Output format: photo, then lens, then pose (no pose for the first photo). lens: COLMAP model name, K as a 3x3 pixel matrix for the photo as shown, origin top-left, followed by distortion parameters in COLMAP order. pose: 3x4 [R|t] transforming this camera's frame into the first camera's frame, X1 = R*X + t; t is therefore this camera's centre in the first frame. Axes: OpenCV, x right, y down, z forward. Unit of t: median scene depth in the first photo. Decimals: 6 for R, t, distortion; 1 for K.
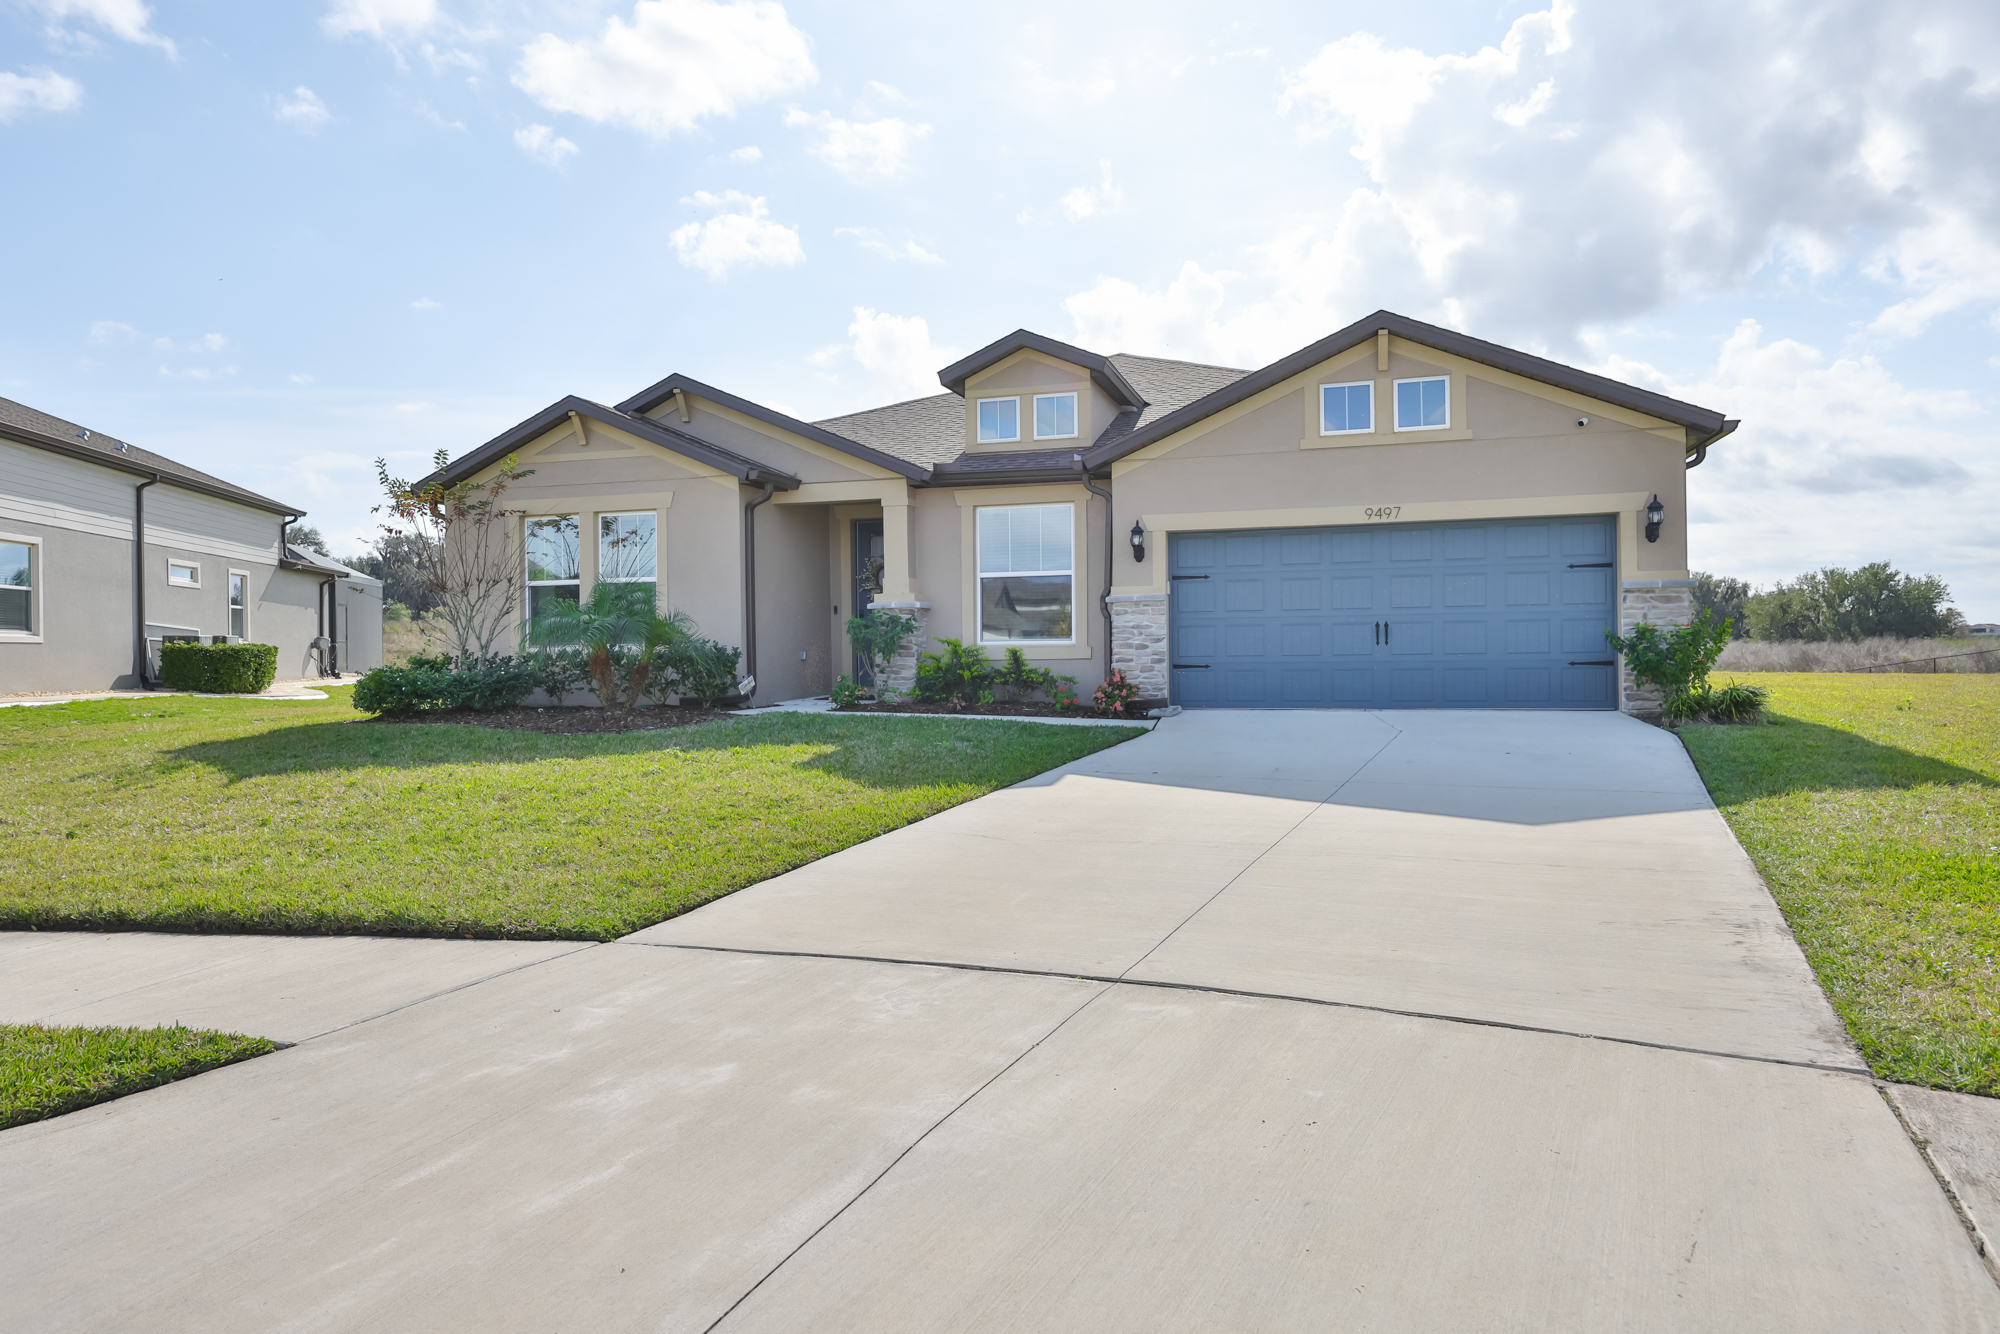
lens RADIAL K [[1216.2, 0, 1002.2], [0, 1216.2, 675.2], [0, 0, 1]] dist [-0.013695, 0.002539]
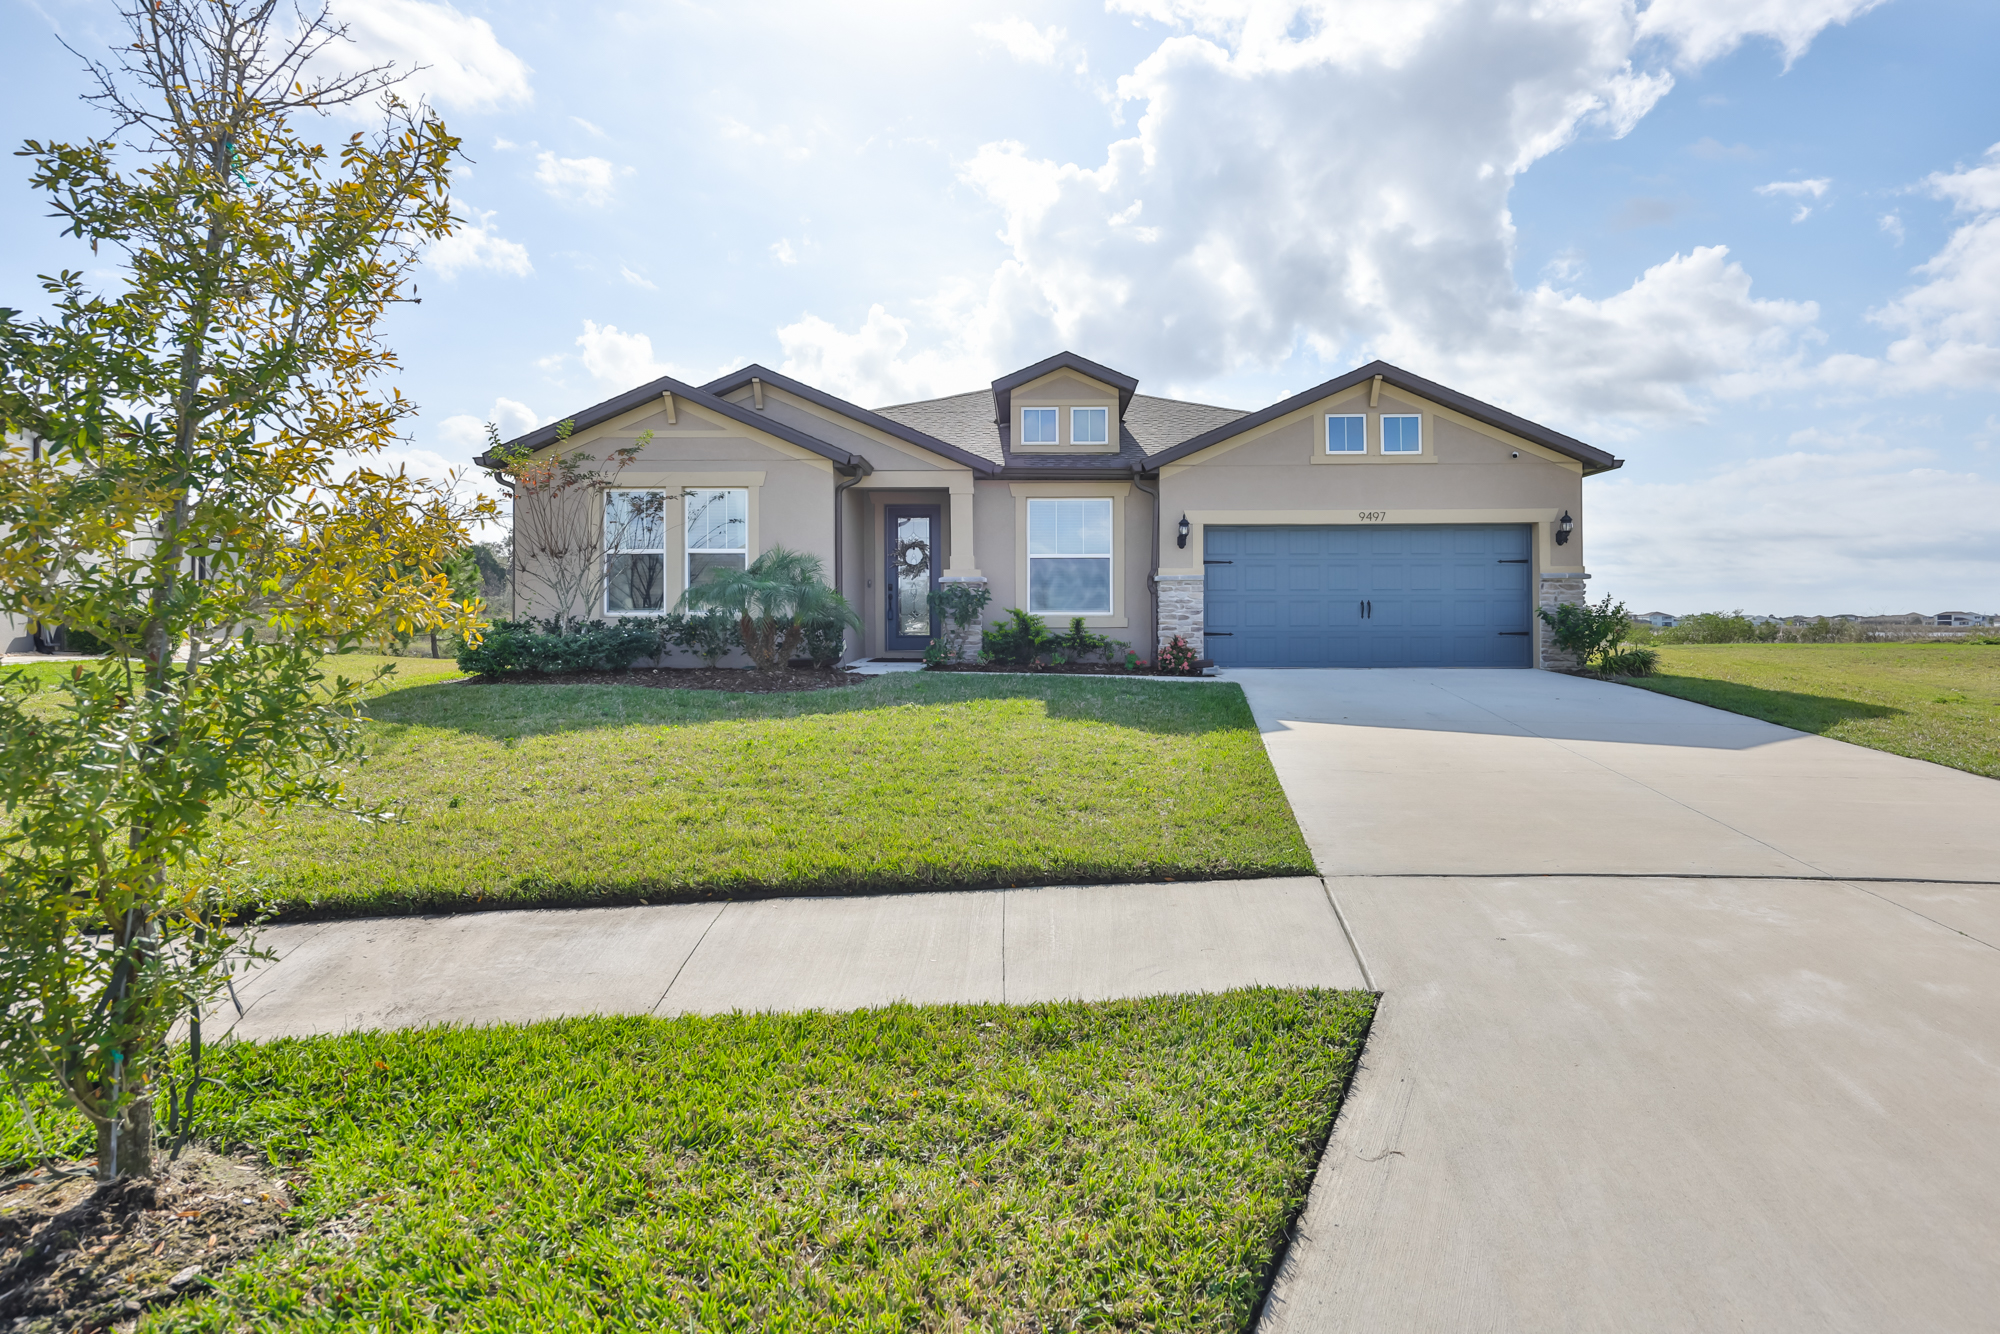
lens RADIAL K [[985.6, 0, 997.0], [0, 985.6, 654.7], [0, 0, 1]] dist [-0.000221, 0.001851]
pose [[0.961000, 0.001011, 0.276546, -0.328863], [-0.003821, 0.999946, 0.009621, 0.005002], [-0.276521, -0.010302, 0.960953, 0.088699]]
